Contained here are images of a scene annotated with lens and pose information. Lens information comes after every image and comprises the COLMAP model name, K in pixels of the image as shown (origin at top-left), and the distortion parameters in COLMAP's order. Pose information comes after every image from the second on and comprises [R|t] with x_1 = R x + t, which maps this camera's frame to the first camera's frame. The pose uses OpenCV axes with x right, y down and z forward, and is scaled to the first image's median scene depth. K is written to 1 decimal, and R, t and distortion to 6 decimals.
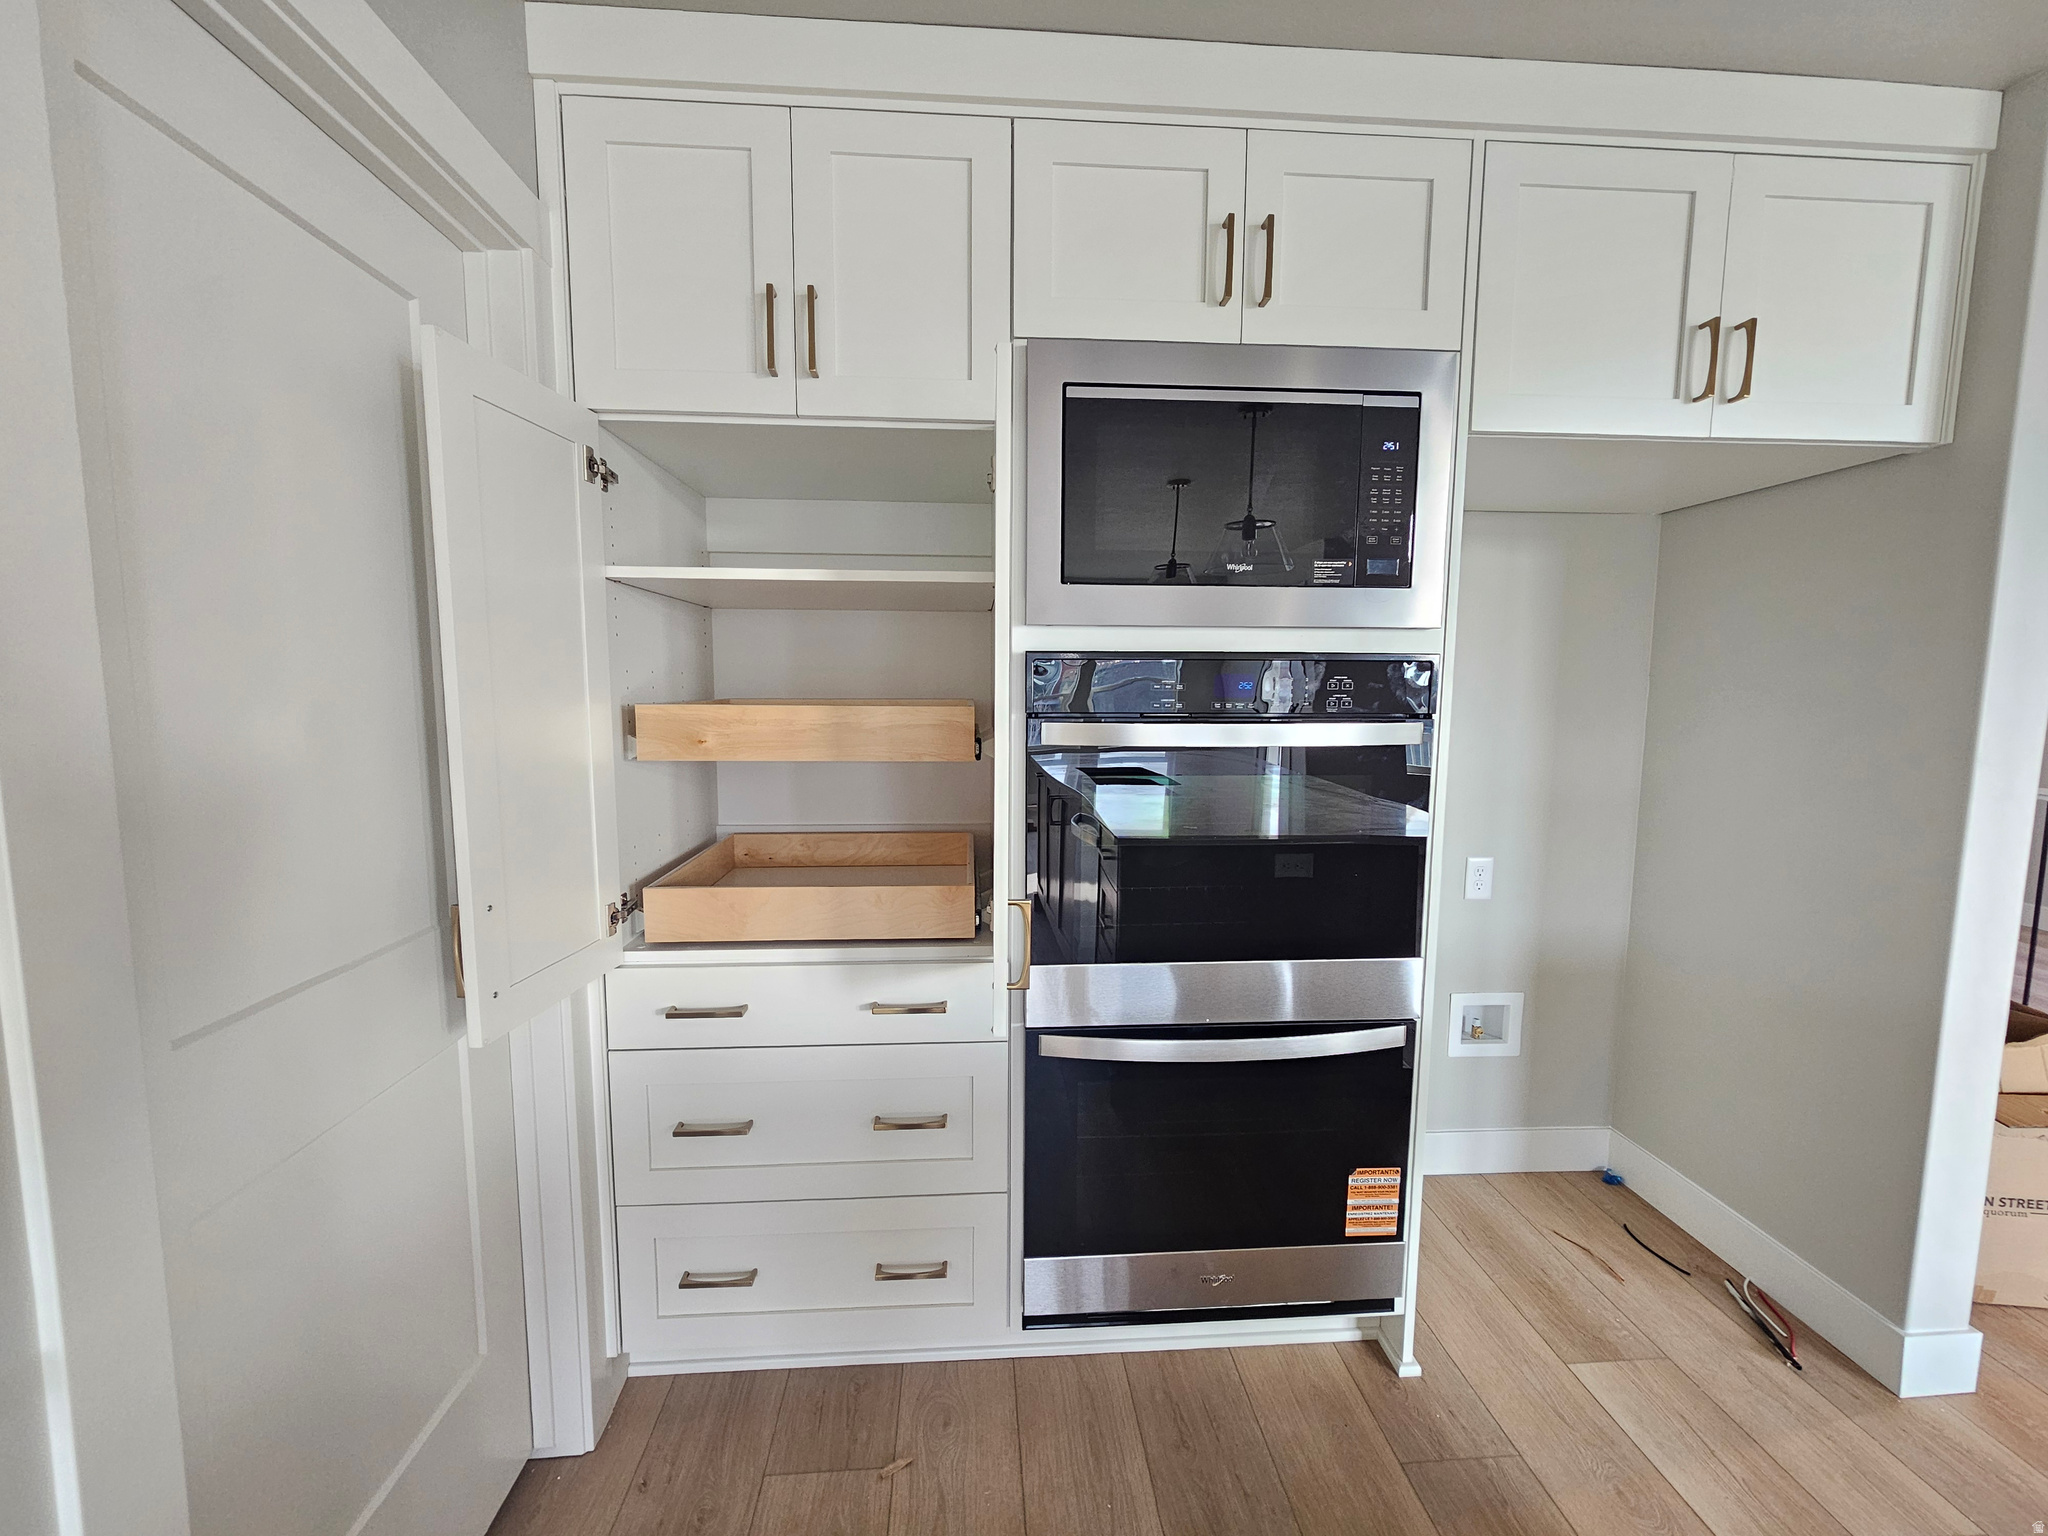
lens RADIAL K [[836.5, 0, 1021.0], [0, 836.5, 767.7], [0, 0, 1]] dist [-0.001214, -0.000261]
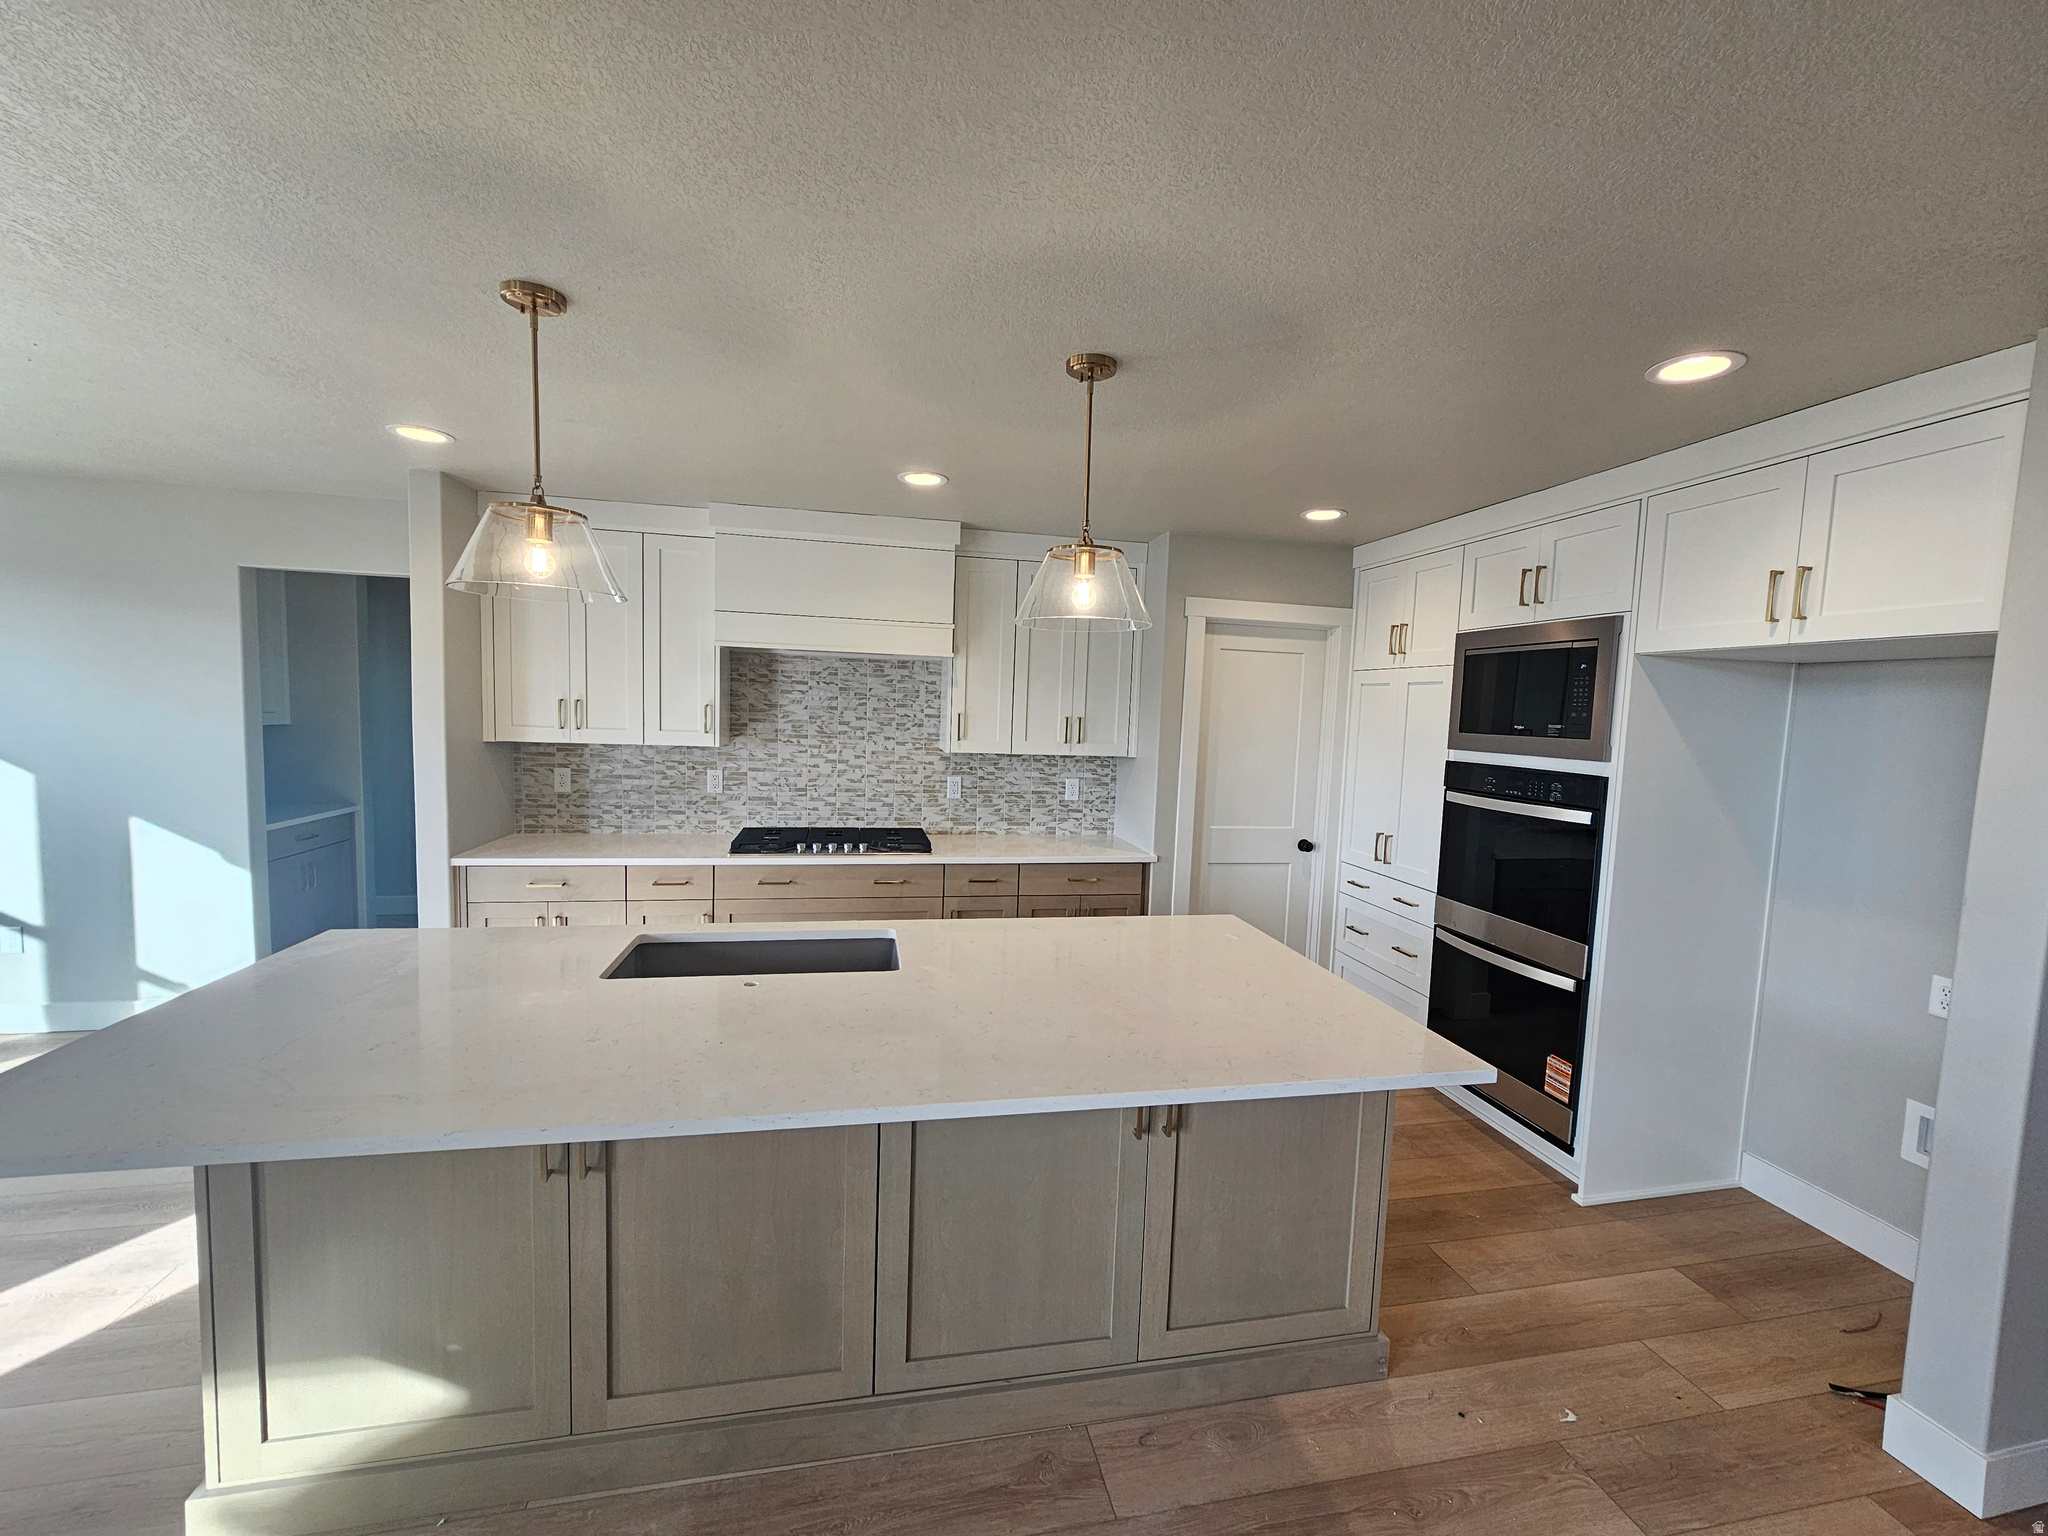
lens RADIAL K [[836.5, 0, 1031.9], [0, 836.5, 772.7], [0, 0, 1]] dist [-0.001214, -0.000261]
pose [[0.135842, 0.075516, -0.987848, 2.123231], [-0.144967, 0.987874, 0.055583, -0.063796], [0.980067, 0.135654, 0.145142, -0.477033]]
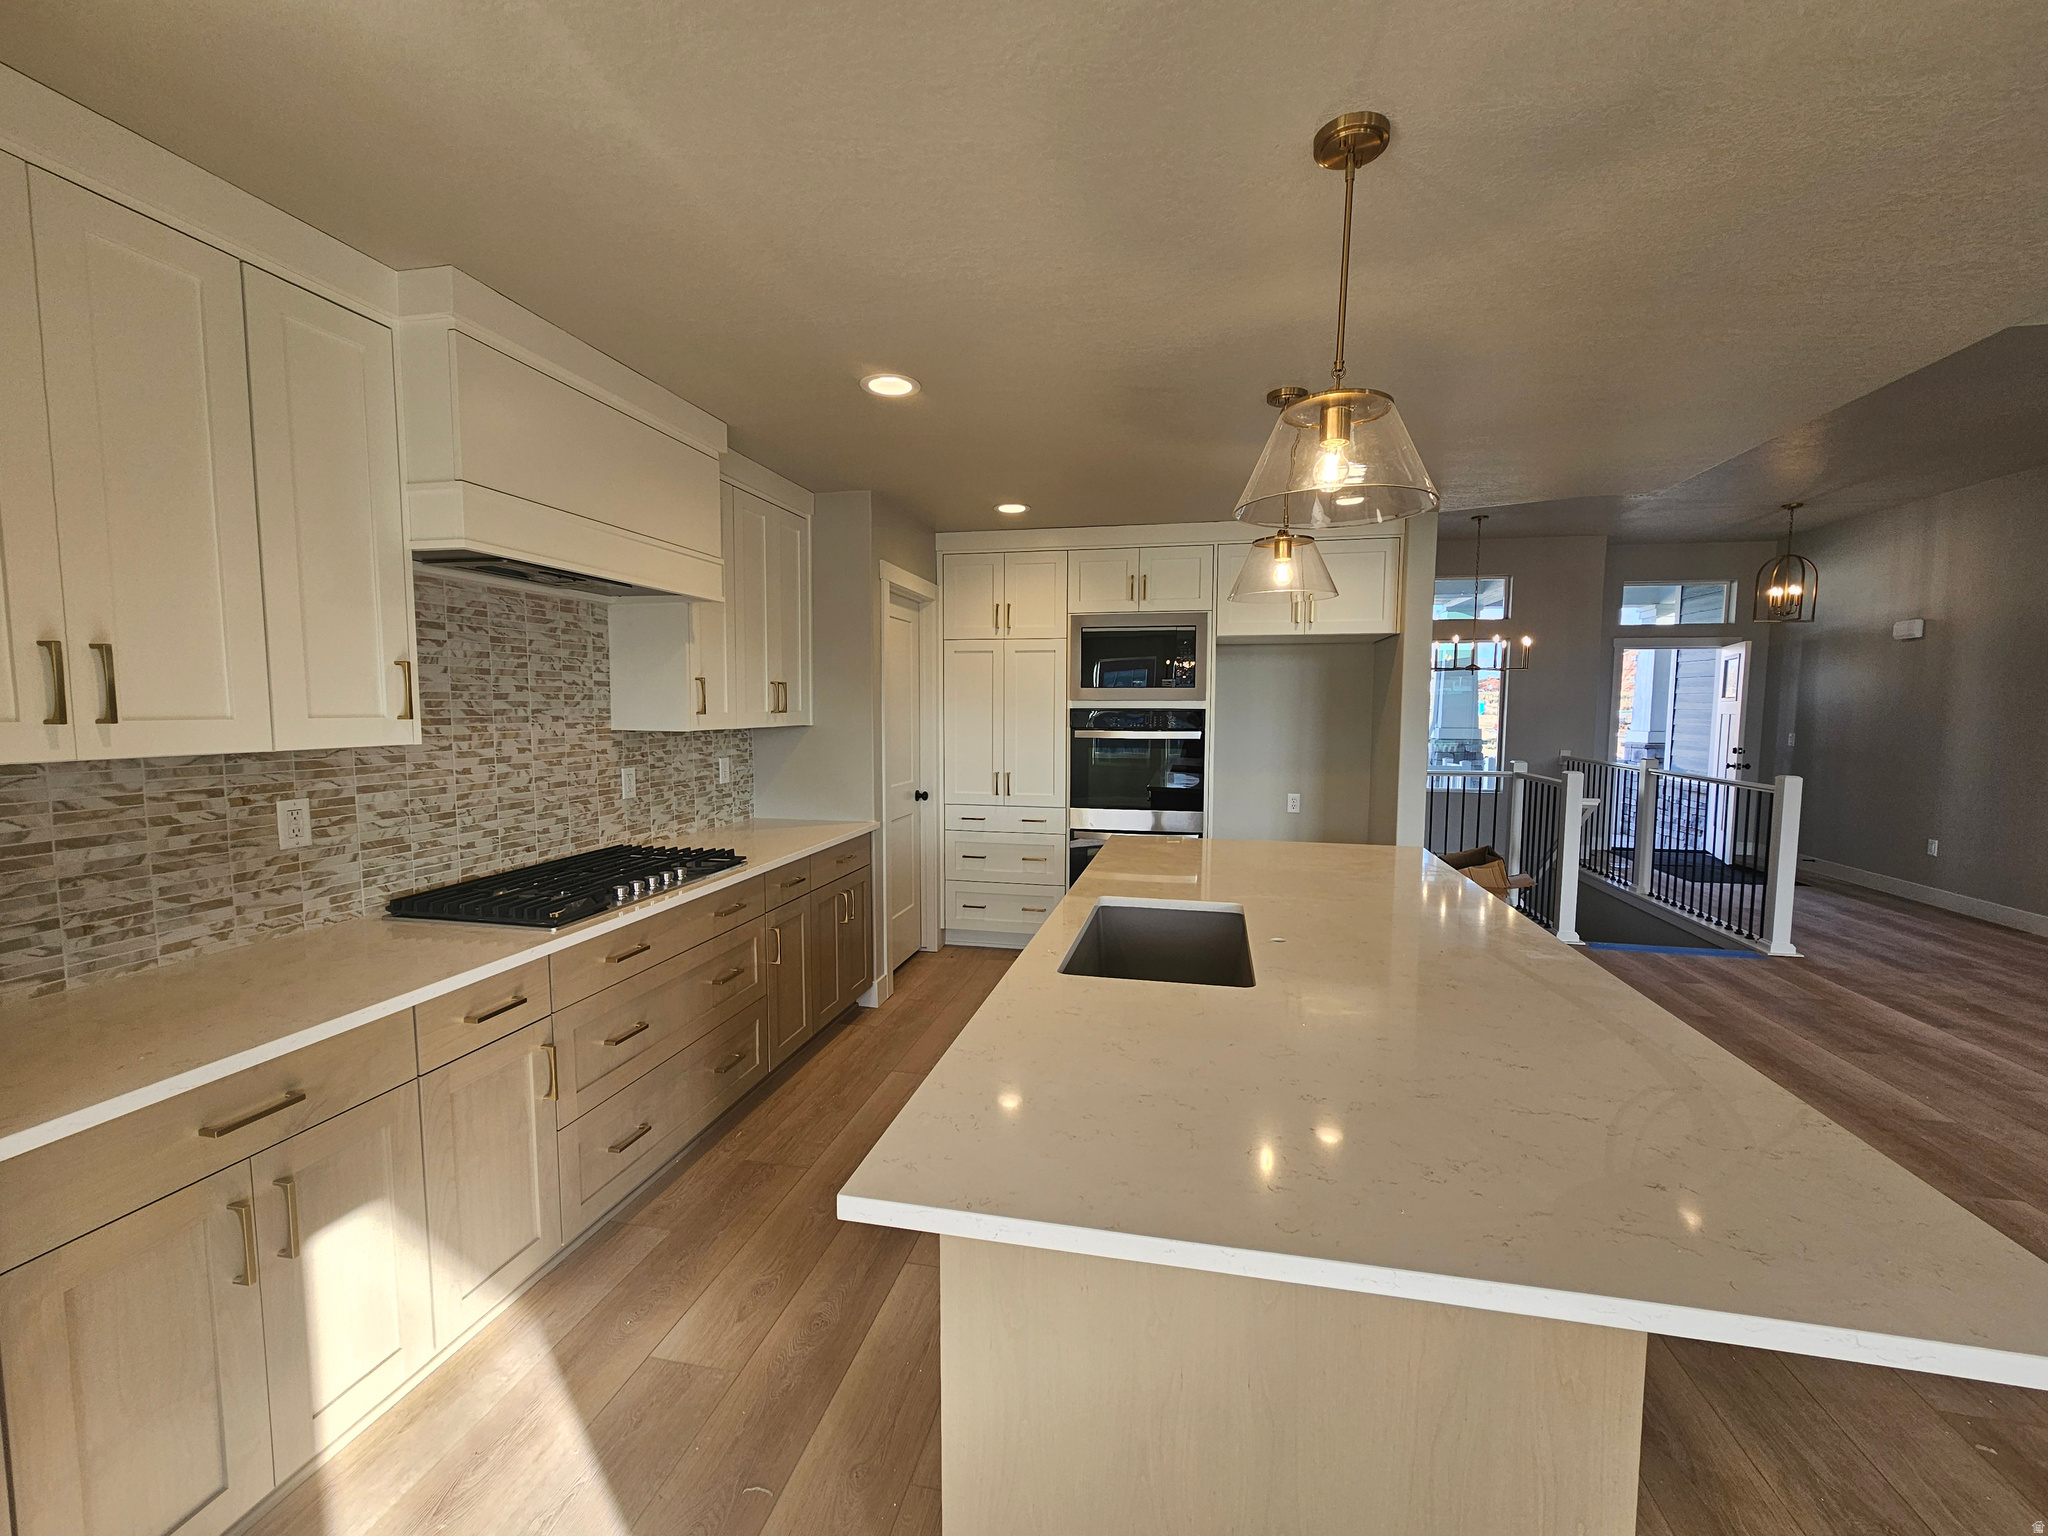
lens RADIAL K [[836.5, 0, 1031.9], [0, 836.5, 772.1], [0, 0, 1]] dist [-0.001214, -0.000261]
pose [[0.961801, 0.018231, -0.273143, 0.726034], [-0.027100, 0.999220, -0.028731, 0.198650], [0.272406, 0.035035, 0.961544, -2.081328]]
